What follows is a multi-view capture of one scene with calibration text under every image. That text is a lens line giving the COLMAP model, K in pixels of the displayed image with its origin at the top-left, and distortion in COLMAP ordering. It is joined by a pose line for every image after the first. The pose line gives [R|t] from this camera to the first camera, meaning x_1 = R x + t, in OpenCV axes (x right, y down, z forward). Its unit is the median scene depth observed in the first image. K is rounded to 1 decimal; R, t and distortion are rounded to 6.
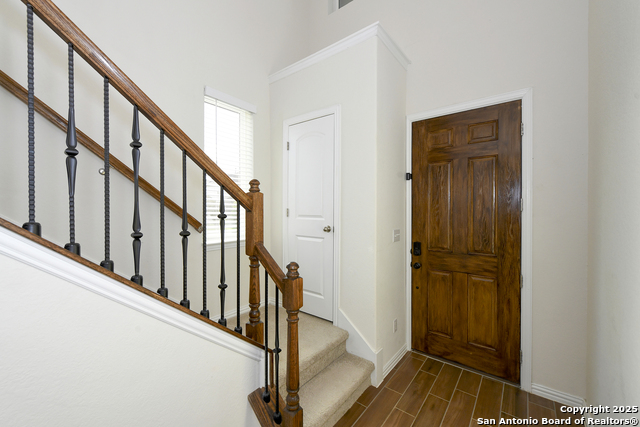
lens RADIAL K [[258.0, 0, 320.9], [0, 258.0, 211.9], [0, 0, 1]] dist [0.000088, -0.000144]
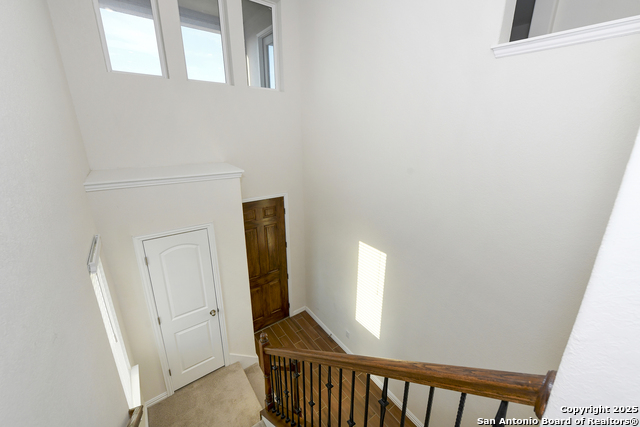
lens RADIAL K [[256.5, 0, 320.9], [0, 256.5, 201.8], [0, 0, 1]] dist [0.000120, -0.000031]
pose [[0.272777, -0.270063, 0.923395, -0.904130], [0.004706, 0.960156, 0.279424, -0.857402], [-0.962066, -0.071875, 0.263180, 0.168711]]
